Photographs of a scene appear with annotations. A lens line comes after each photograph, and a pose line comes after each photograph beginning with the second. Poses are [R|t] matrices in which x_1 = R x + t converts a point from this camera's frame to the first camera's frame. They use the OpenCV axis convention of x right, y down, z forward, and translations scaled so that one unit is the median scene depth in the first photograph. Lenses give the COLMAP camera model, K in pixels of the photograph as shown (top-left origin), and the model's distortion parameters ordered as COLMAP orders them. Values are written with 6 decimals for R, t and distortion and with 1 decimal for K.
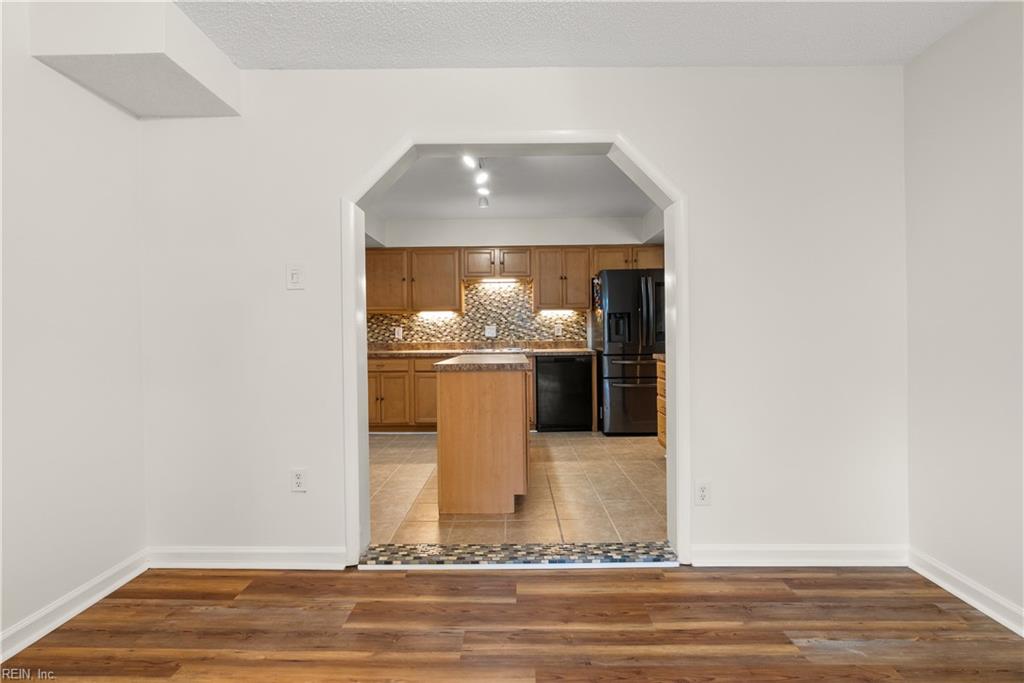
lens RADIAL K [[466.2, 0, 513.7], [0, 466.2, 331.8], [0, 0, 1]] dist [-0.009383, 0.003125]
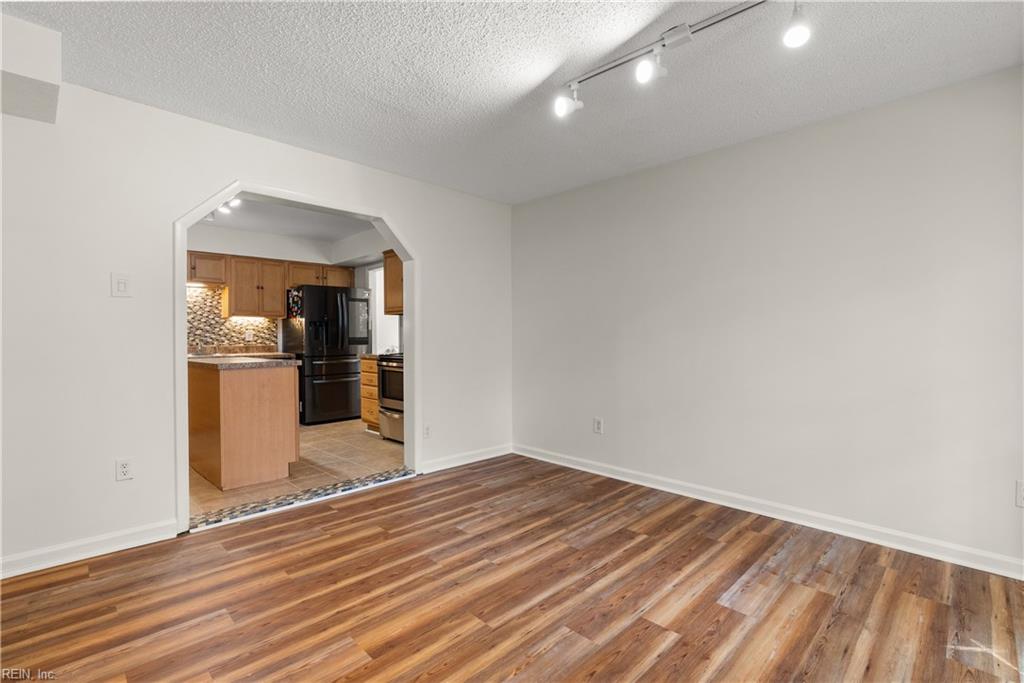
lens RADIAL K [[466.2, 0, 512.0], [0, 466.2, 337.3], [0, 0, 1]] dist [-0.009383, 0.003125]
pose [[0.703481, 0.004610, 0.710699, -0.568149], [-0.003527, 0.999989, -0.002996, 0.003684], [-0.710705, -0.000399, 0.703490, -0.412548]]
